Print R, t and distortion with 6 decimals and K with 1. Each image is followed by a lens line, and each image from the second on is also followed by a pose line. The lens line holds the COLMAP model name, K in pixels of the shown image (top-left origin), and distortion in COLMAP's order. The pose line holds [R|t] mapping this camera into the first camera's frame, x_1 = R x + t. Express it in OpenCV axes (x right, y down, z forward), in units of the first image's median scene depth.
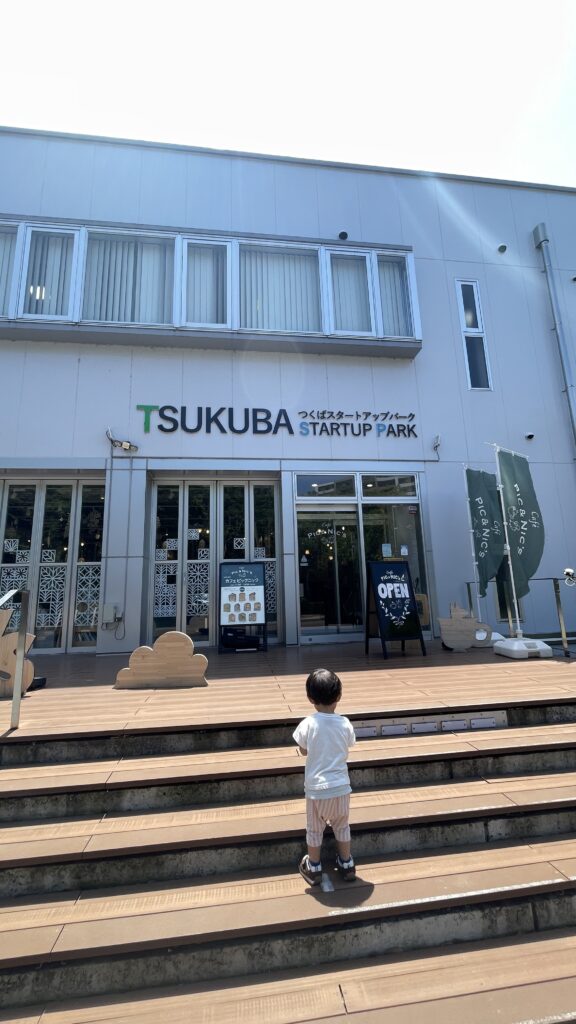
lens RADIAL K [[414.4, 0, 288.0], [0, 414.4, 512.0], [0, 0, 1]] dist [0.000287, 0.000024]
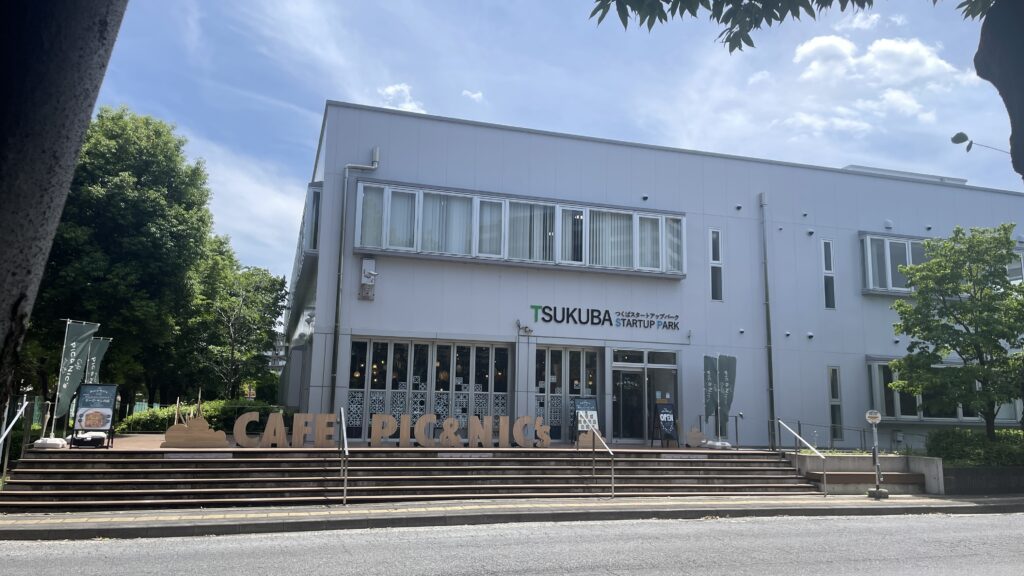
lens RADIAL K [[775.7, 0, 512.0], [0, 775.7, 288.0], [0, 0, 1]] dist [0.106264, -0.184346]
pose [[0.982955, 0.077427, 0.166749, -0.979323], [-0.083761, 0.995995, 0.031287, -0.418913], [-0.163659, -0.044720, 0.985503, -2.197154]]
